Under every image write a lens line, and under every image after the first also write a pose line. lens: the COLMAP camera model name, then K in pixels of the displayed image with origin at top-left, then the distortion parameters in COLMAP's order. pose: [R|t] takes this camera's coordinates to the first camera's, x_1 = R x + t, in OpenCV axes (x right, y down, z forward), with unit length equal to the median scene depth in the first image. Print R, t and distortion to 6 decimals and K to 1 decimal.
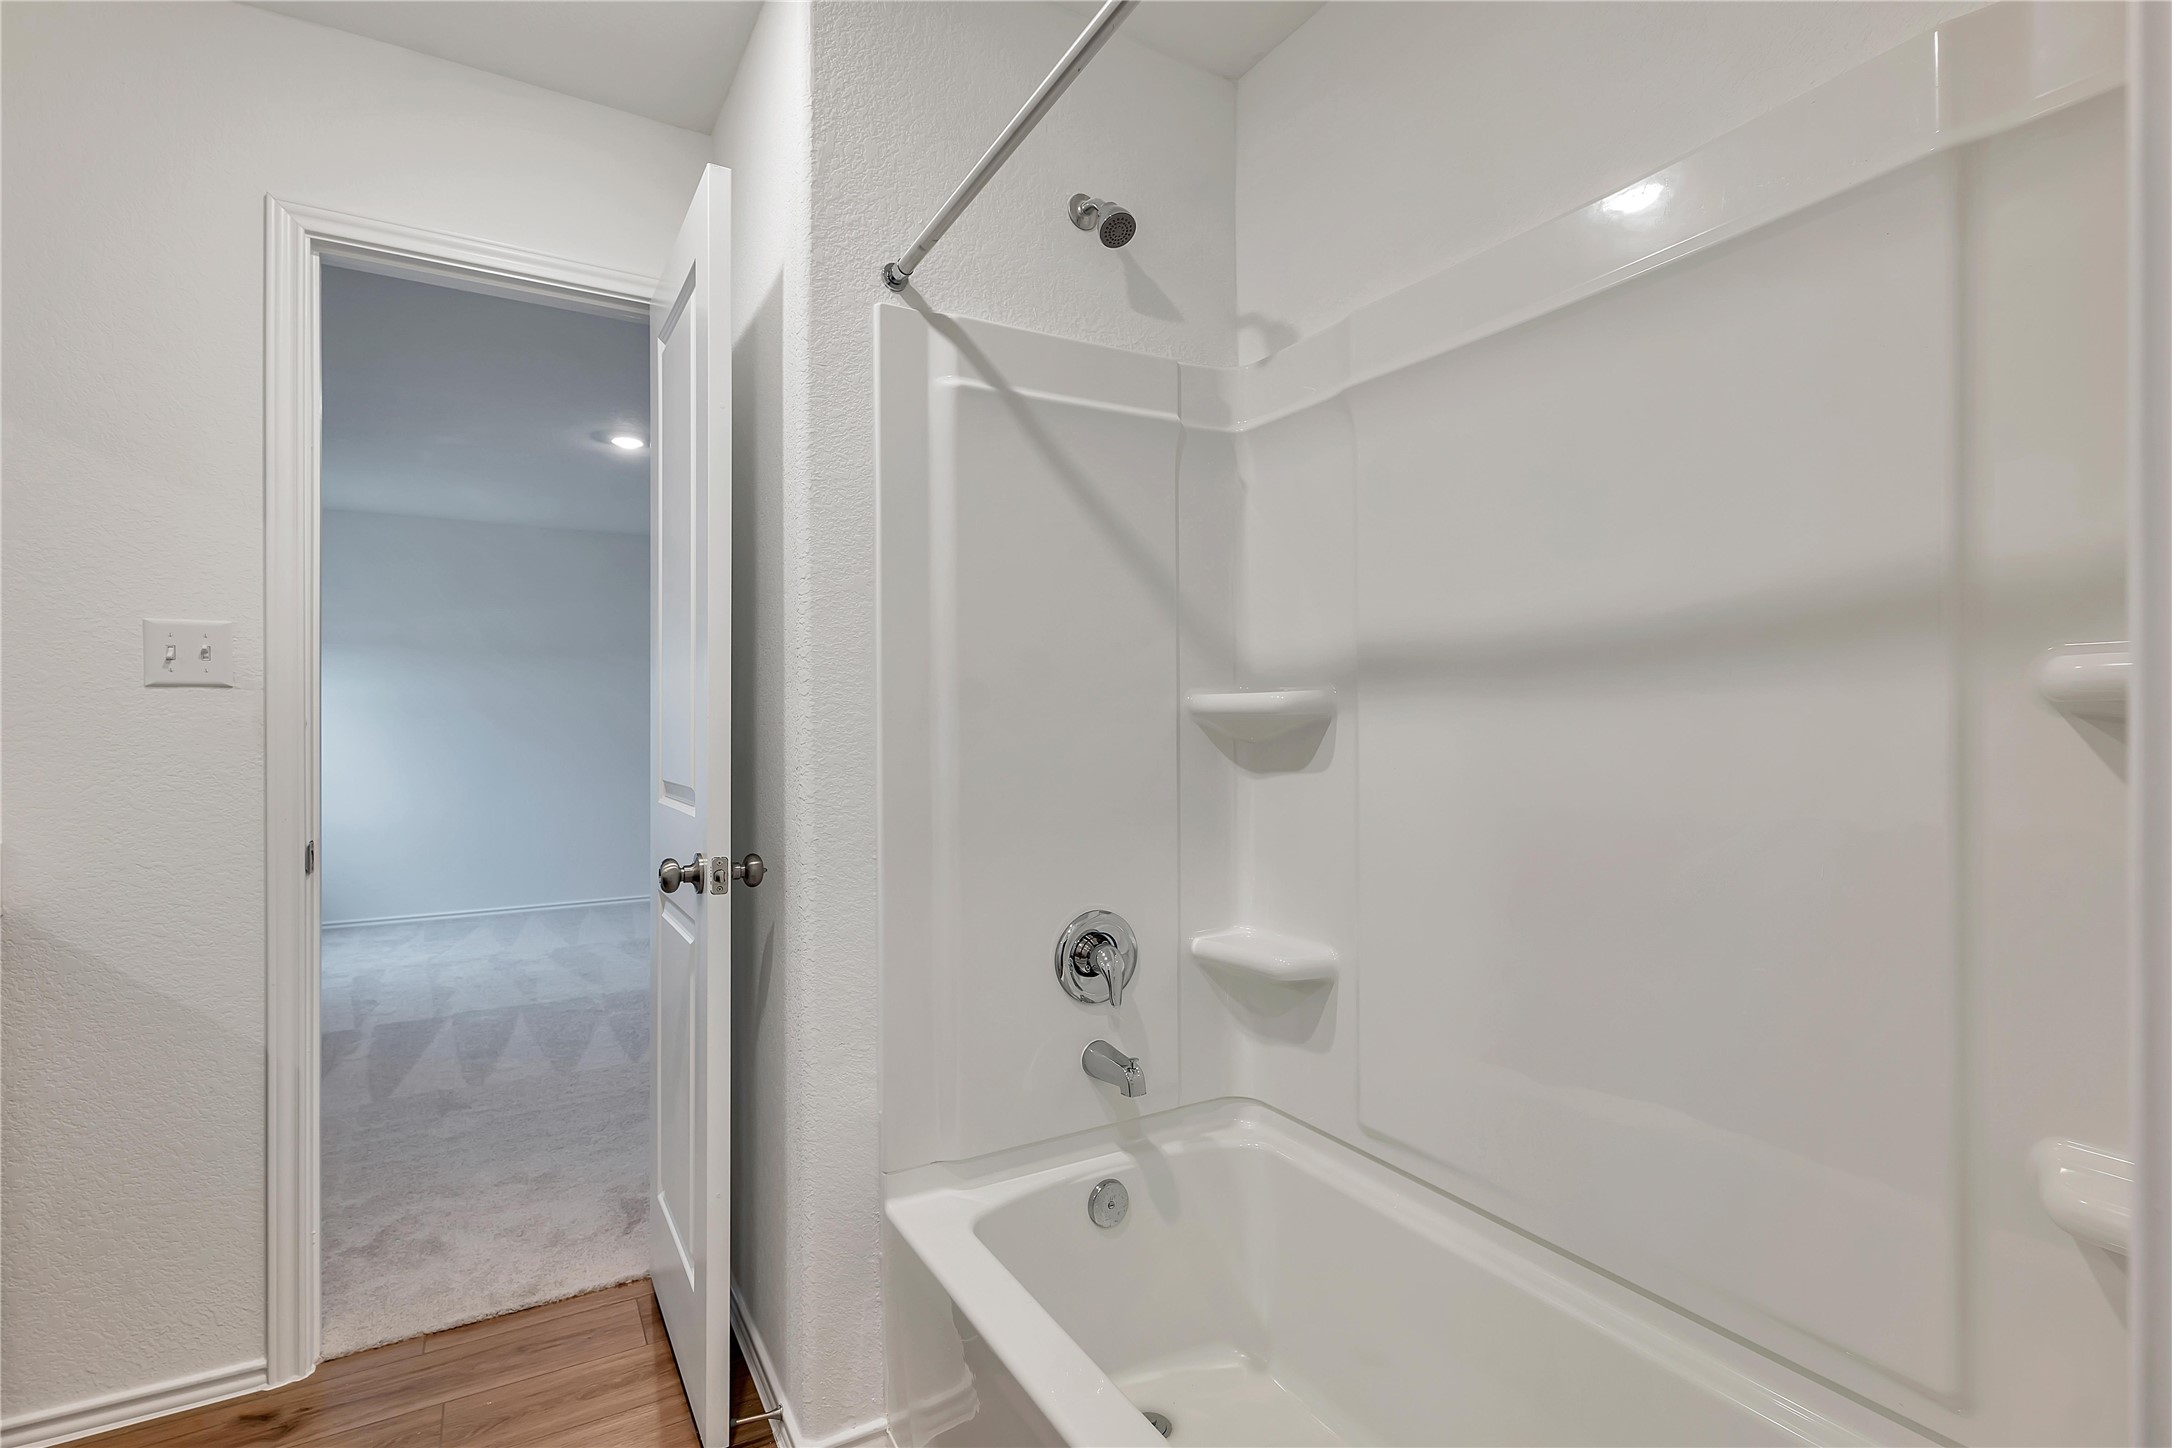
lens RADIAL K [[1008.9, 0, 1073.5], [0, 1008.9, 729.5], [0, 0, 1]] dist [0.007286, -0.002124]
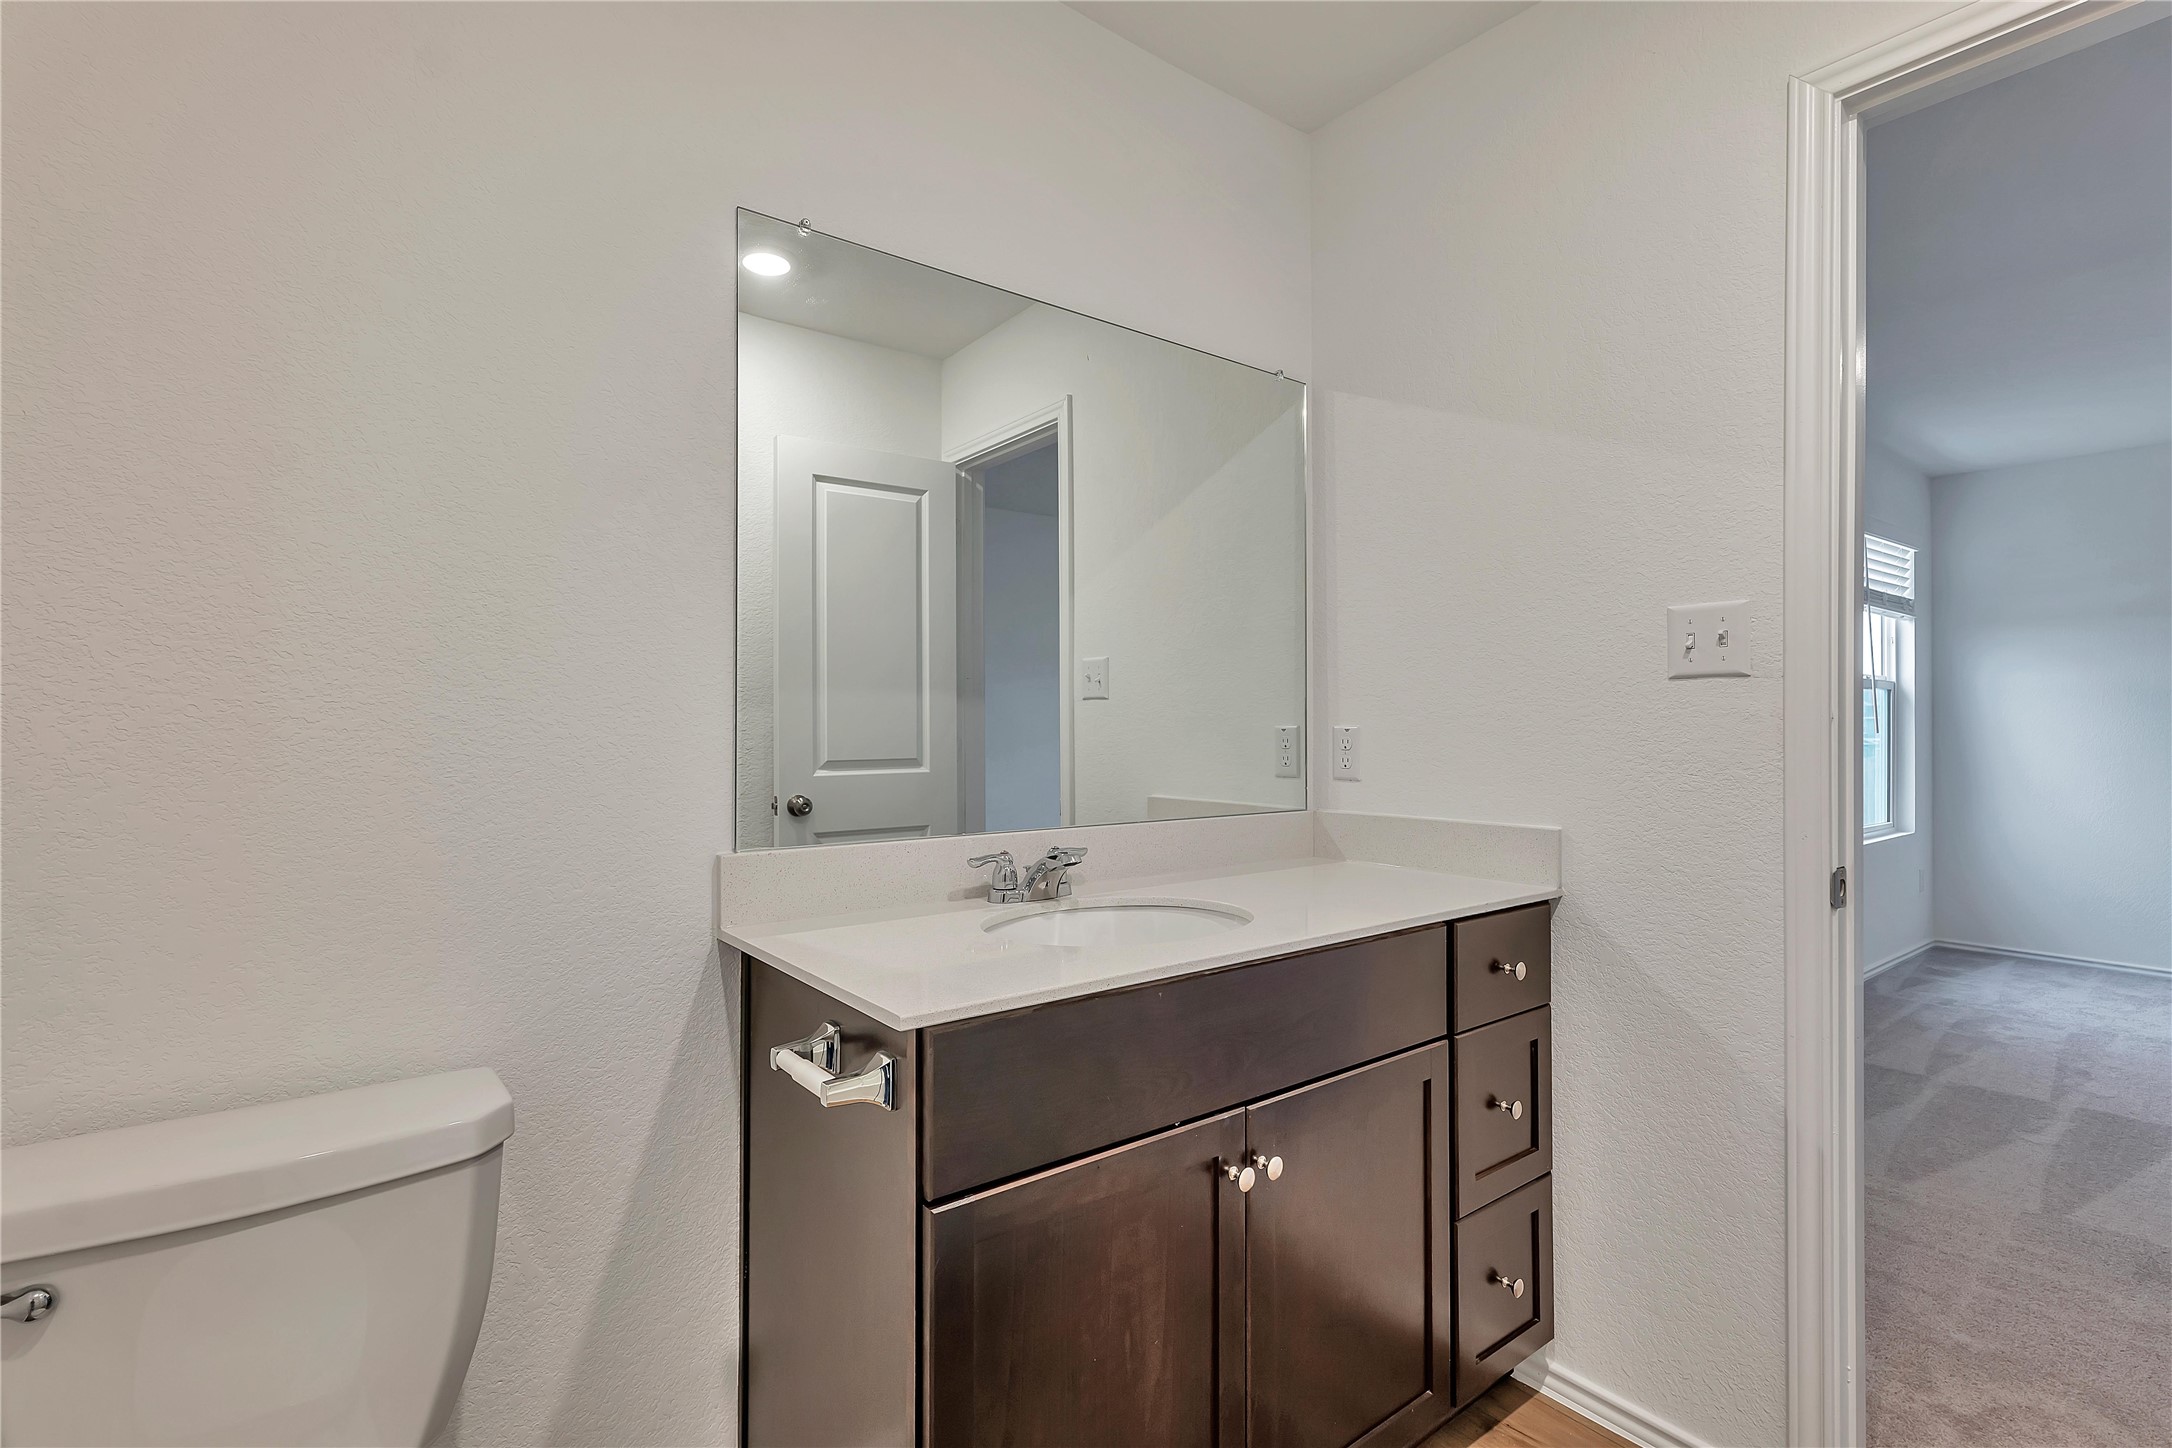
lens RADIAL K [[1008.9, 0, 1087.5], [0, 1008.9, 718.2], [0, 0, 1]] dist [0.007286, -0.002124]
pose [[0.134679, -0.000940, -0.990889, -0.054769], [-0.002660, 0.999996, -0.001310, -0.003135], [0.990886, 0.002812, 0.134676, 0.328650]]
